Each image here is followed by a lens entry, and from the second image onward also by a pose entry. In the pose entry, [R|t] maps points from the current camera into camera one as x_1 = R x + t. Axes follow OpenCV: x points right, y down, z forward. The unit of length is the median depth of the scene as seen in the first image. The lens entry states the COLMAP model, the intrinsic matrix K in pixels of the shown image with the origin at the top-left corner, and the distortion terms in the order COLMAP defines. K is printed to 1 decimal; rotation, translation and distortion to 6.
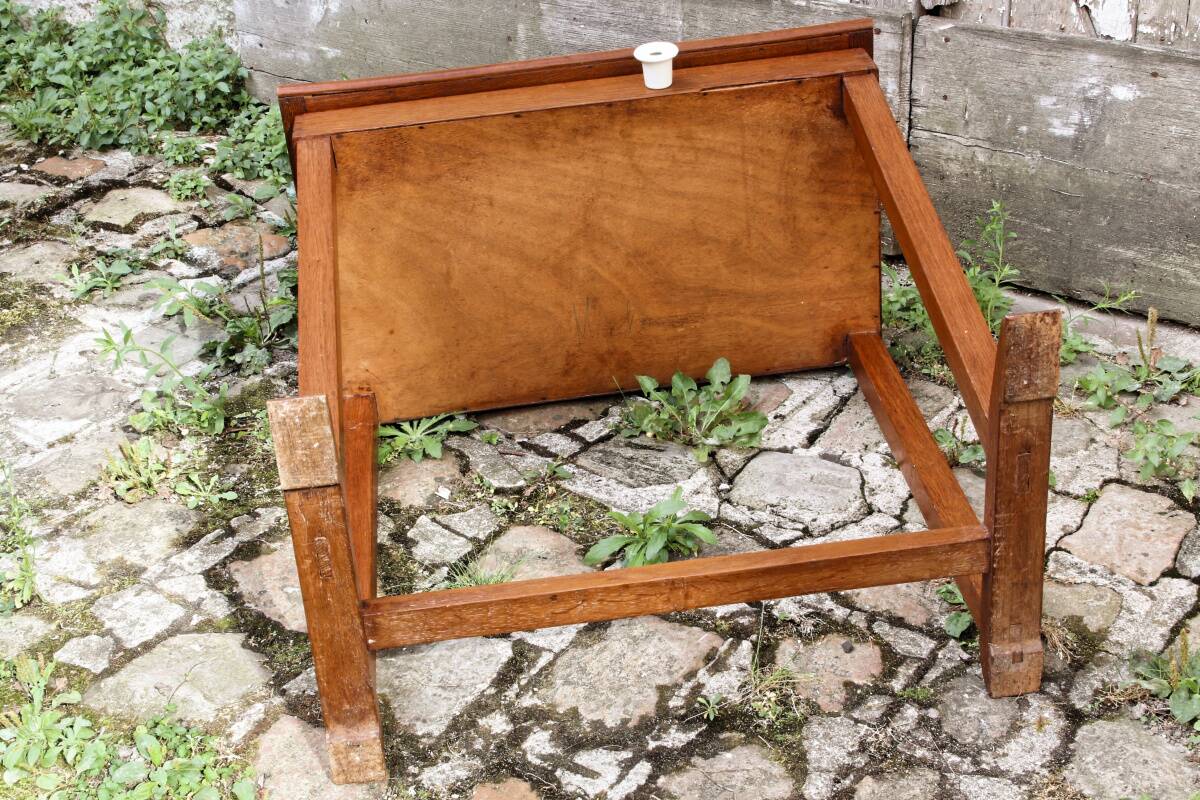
lens RADIAL K [[1797.8, 0, 598.6], [0, 1797.8, 420.6], [0, 0, 1]] dist [0.016573, 0.089202]
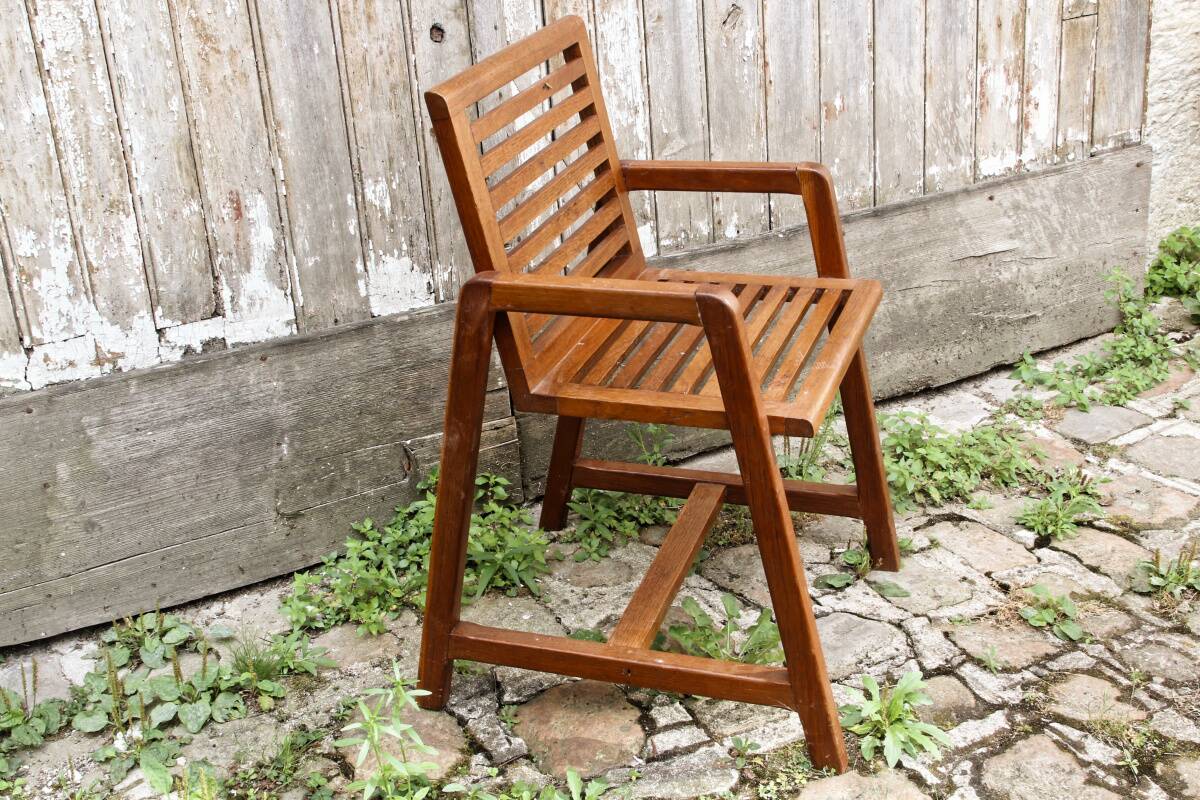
lens RADIAL K [[1538.5, 0, 599.8], [0, 1538.5, 414.9], [0, 0, 1]] dist [-0.008318, 0.055455]
pose [[0.423442, -0.332213, 0.842812, -0.691820], [0.462639, 0.879173, 0.114108, -0.259268], [-0.778885, 0.341600, 0.525973, 0.508364]]
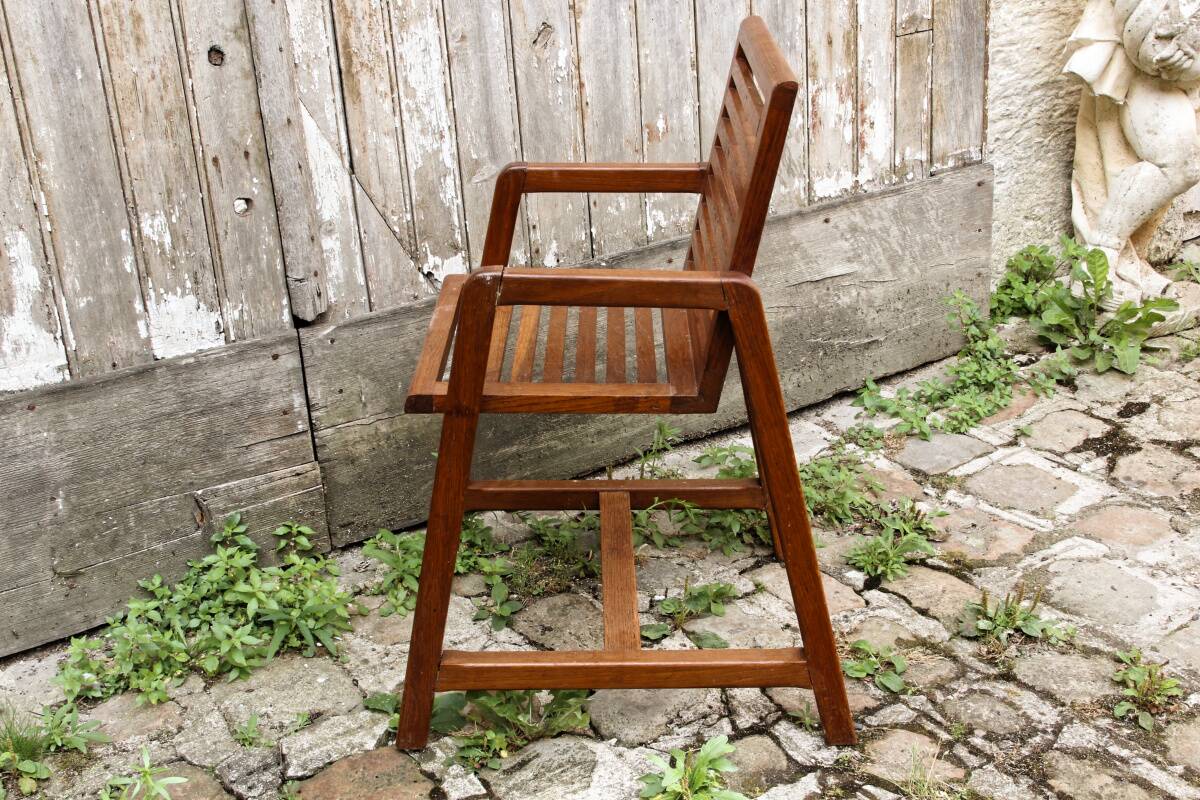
lens RADIAL K [[1547.1, 0, 601.1], [0, 1547.1, 415.1], [0, 0, 1]] dist [-0.003641, 0.038869]
pose [[0.367298, -0.336604, 0.867058, -0.614463], [0.469571, 0.871800, 0.139527, -0.244024], [-0.802867, 0.355897, 0.478270, 0.473981]]
